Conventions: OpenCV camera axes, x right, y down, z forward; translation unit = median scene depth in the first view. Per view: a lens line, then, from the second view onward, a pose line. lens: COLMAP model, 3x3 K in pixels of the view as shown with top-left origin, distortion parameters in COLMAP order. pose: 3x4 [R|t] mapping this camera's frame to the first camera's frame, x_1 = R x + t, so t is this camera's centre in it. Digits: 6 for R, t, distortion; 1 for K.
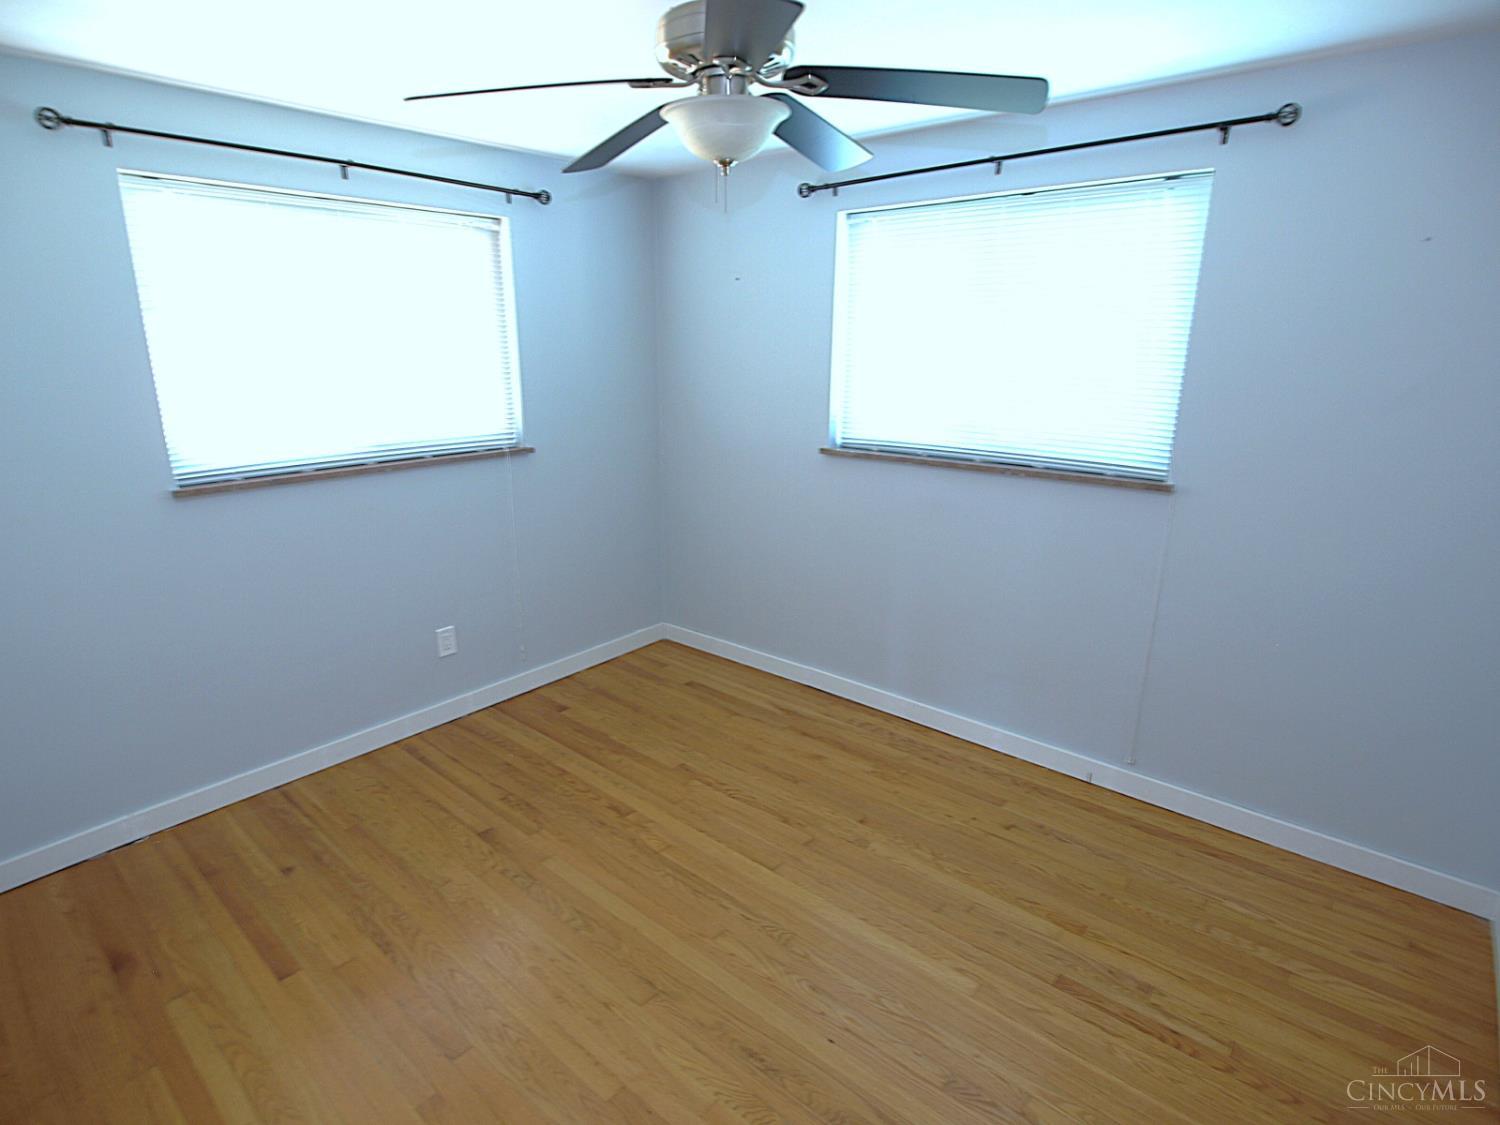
lens RADIAL K [[787.9, 0, 743.1], [0, 787.9, 567.3], [0, 0, 1]] dist [-0.015055, -0.001791]
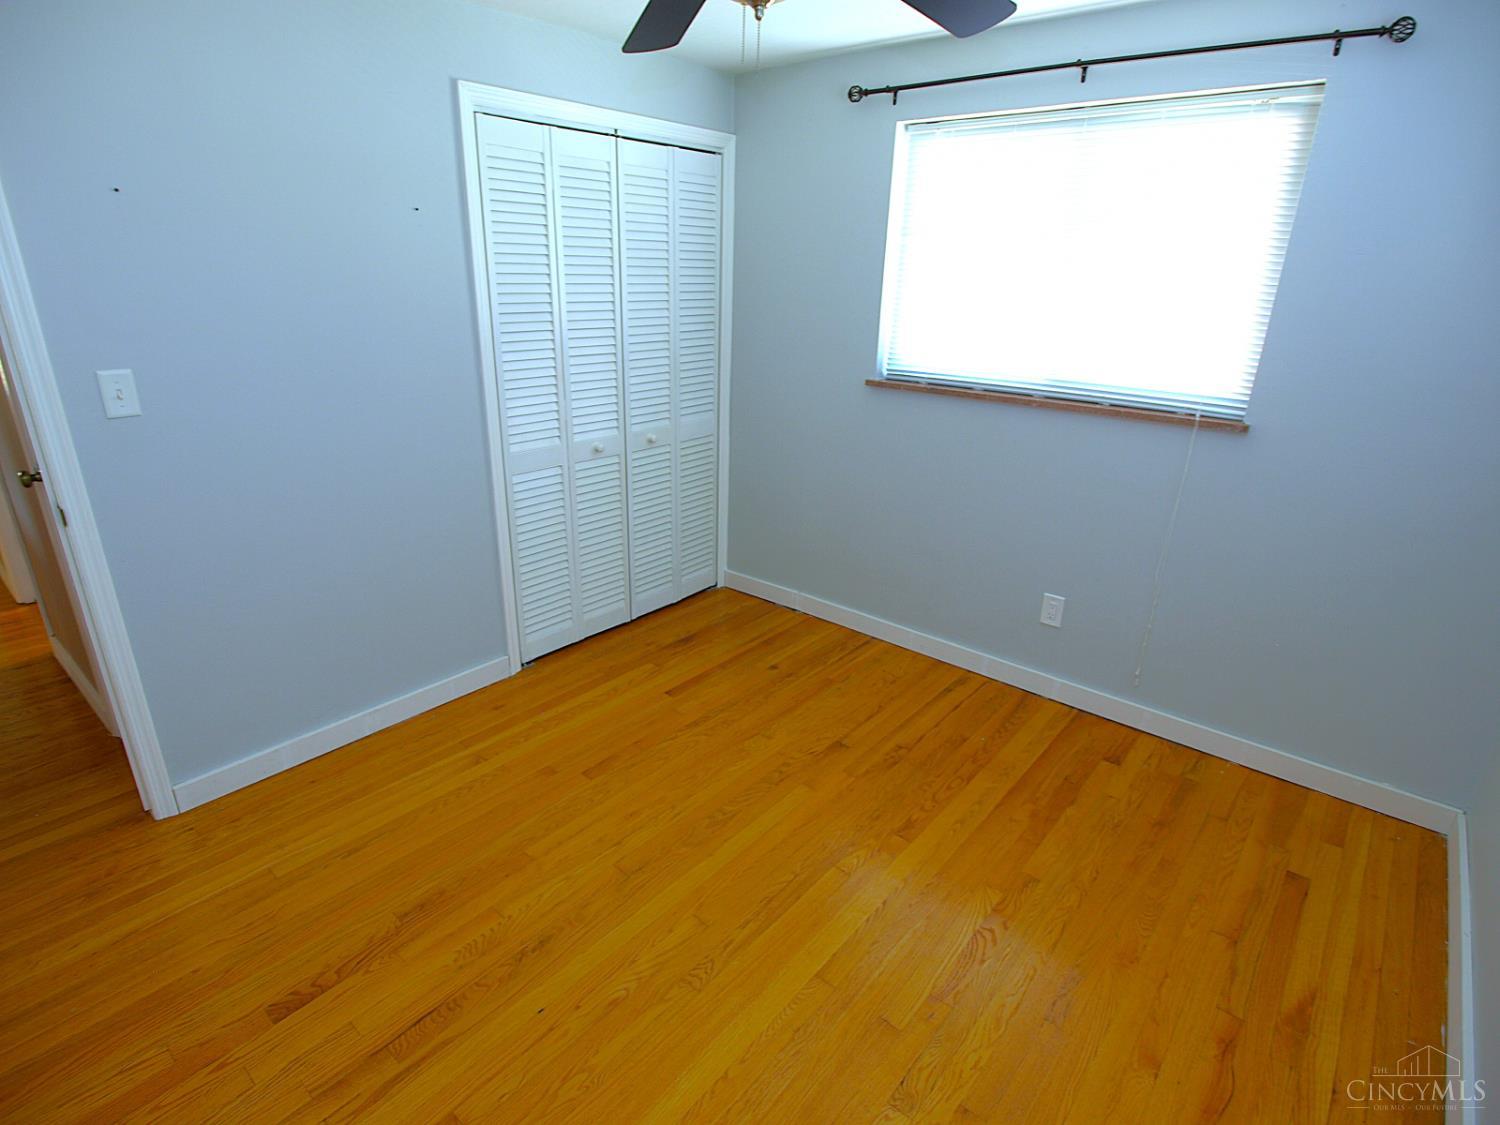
lens RADIAL K [[787.9, 0, 726.0], [0, 787.9, 572.1], [0, 0, 1]] dist [-0.015055, -0.001791]
pose [[-0.011527, 0.363551, -0.931503, 0.570454], [-0.294112, 0.889125, 0.350651, -0.190665], [0.955702, 0.278008, 0.096676, 0.693465]]
